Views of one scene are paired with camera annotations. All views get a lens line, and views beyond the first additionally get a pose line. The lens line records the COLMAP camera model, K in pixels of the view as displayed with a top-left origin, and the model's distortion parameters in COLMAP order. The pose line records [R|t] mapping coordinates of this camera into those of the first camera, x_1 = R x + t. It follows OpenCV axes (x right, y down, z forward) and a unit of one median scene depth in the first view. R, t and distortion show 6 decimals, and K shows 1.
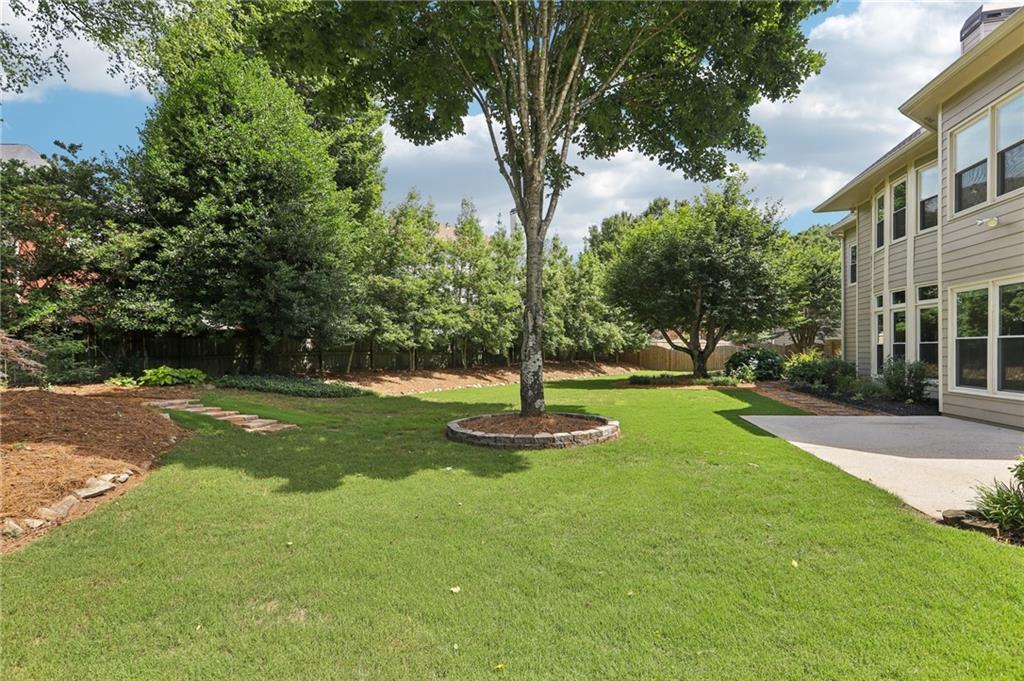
lens RADIAL K [[477.6, 0, 516.8], [0, 477.6, 366.5], [0, 0, 1]] dist [-0.000581, 0.000301]
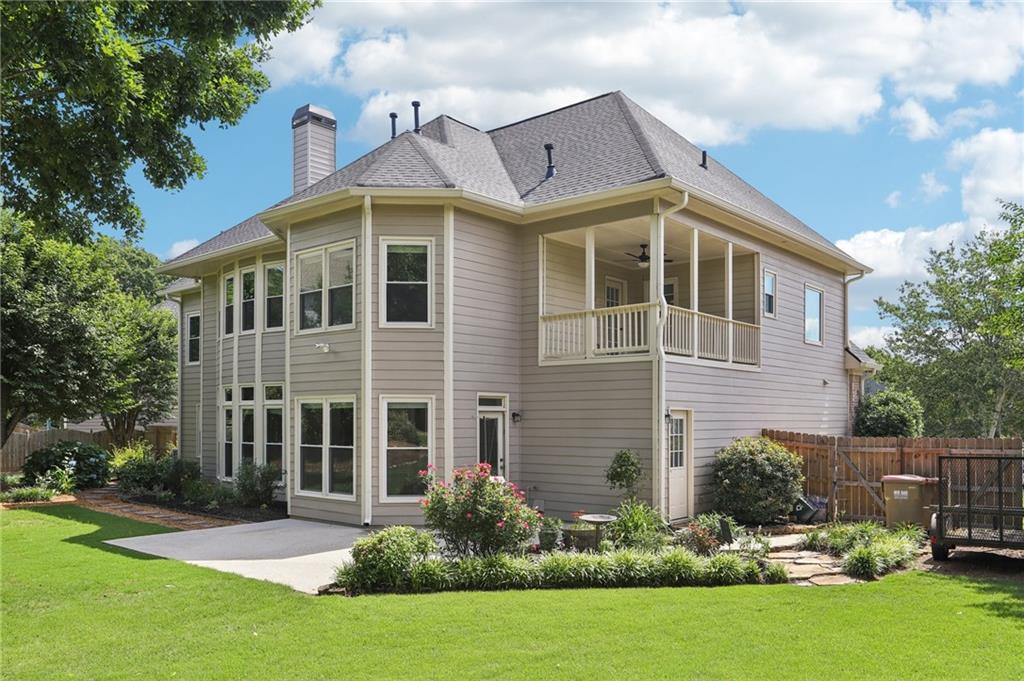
lens RADIAL K [[807.8, 0, 512.0], [0, 807.8, 340.5], [0, 0, 1]] dist [-0.002153, 0.001479]
pose [[0.504757, 0.093579, 0.858174, -0.340938], [0.022754, 0.992320, -0.121590, -0.046260], [-0.862962, 0.080900, 0.498751, -0.276134]]
